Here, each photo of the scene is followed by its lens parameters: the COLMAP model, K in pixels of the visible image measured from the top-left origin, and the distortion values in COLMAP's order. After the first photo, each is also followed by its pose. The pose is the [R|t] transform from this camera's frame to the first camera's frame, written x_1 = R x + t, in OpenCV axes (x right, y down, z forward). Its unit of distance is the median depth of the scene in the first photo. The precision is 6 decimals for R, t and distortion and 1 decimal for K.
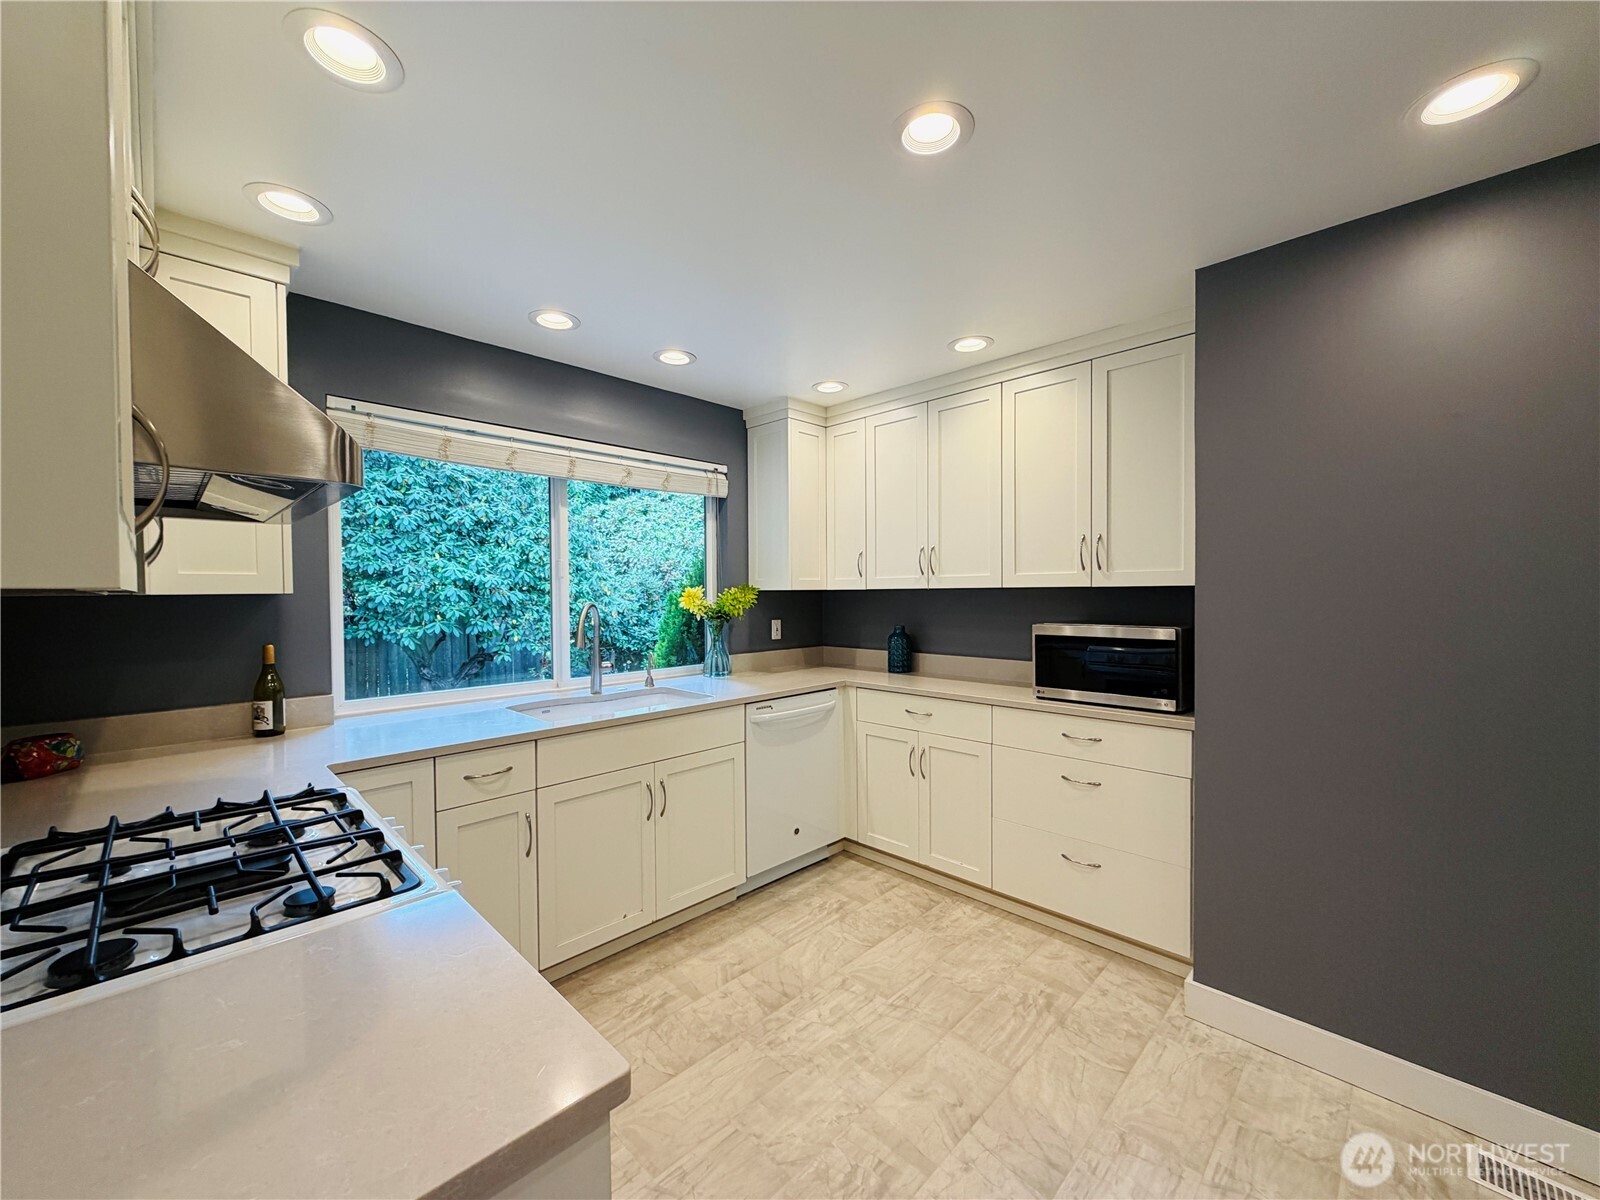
lens RADIAL K [[641.6, 0, 792.2], [0, 641.6, 603.6], [0, 0, 1]] dist [-0.002495, 0.000913]
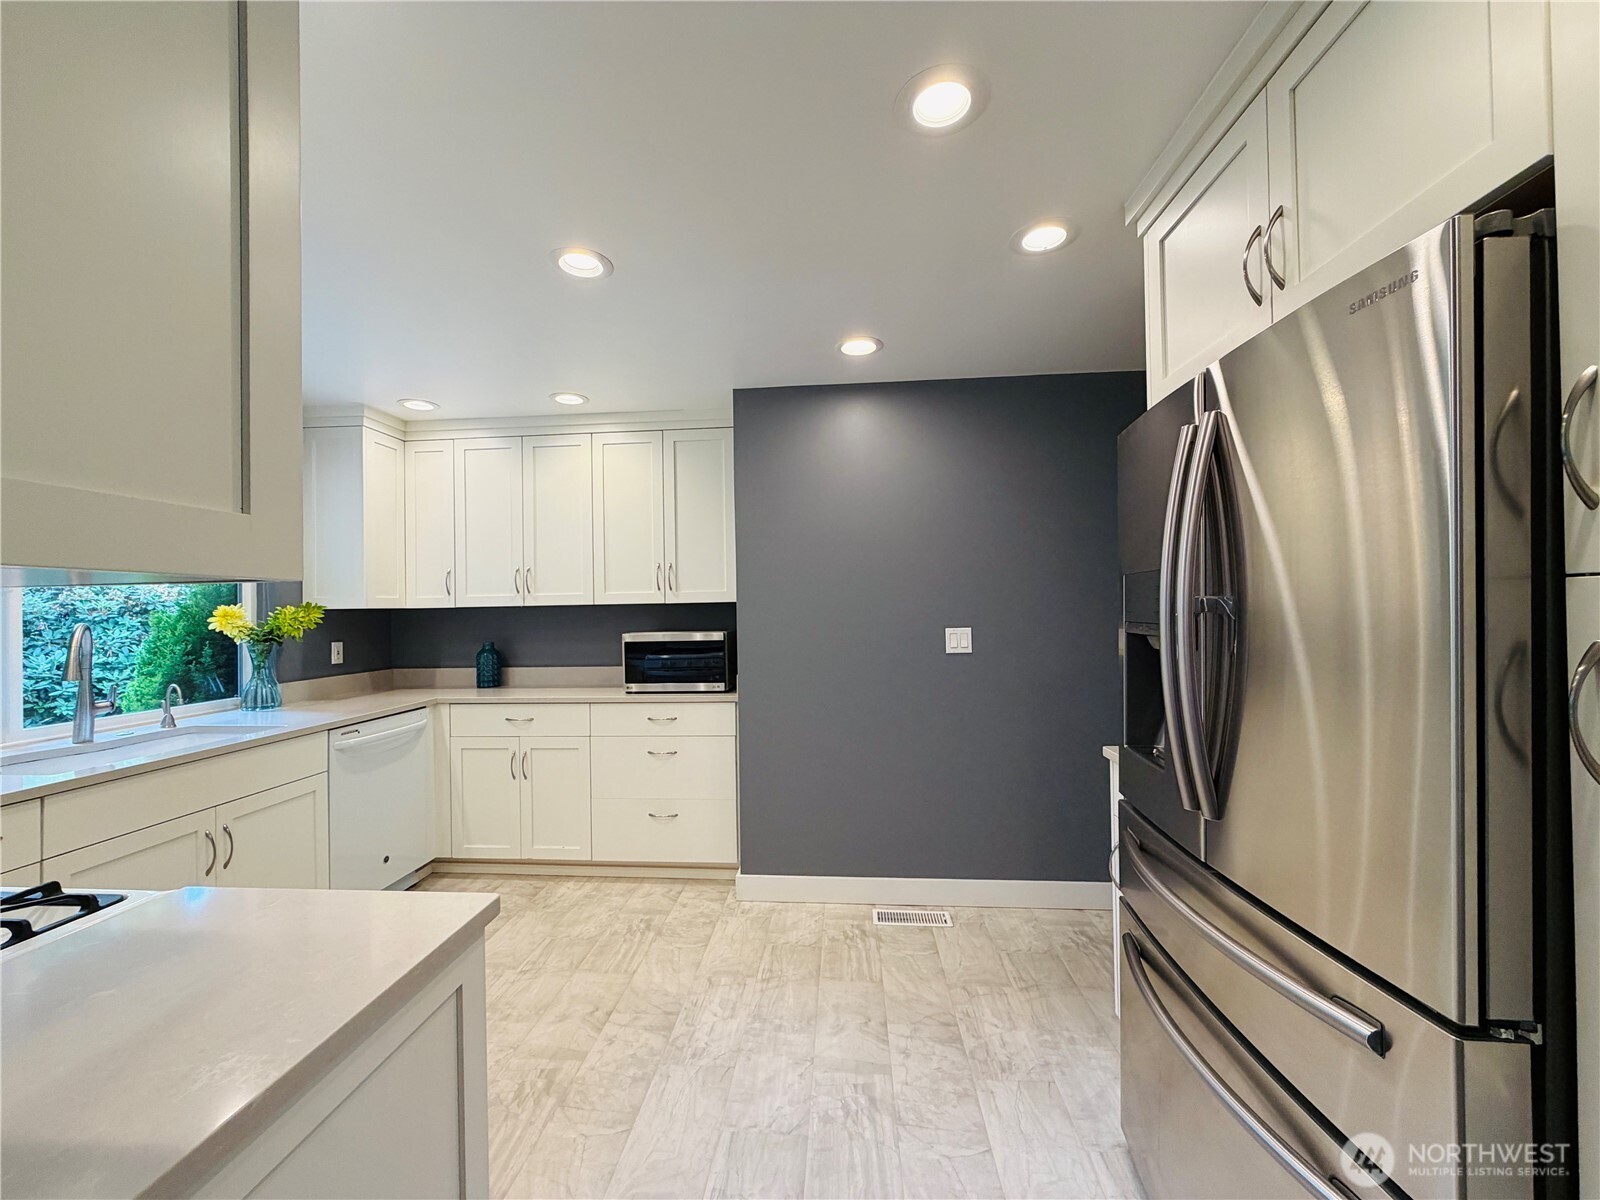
lens RADIAL K [[641.6, 0, 800.3], [0, 641.6, 606.2], [0, 0, 1]] dist [-0.002495, 0.000913]
pose [[0.761572, -0.002785, 0.648074, -0.165586], [0.023066, 0.999474, -0.022810, 0.015636], [-0.647670, 0.032320, 0.761235, -0.165328]]
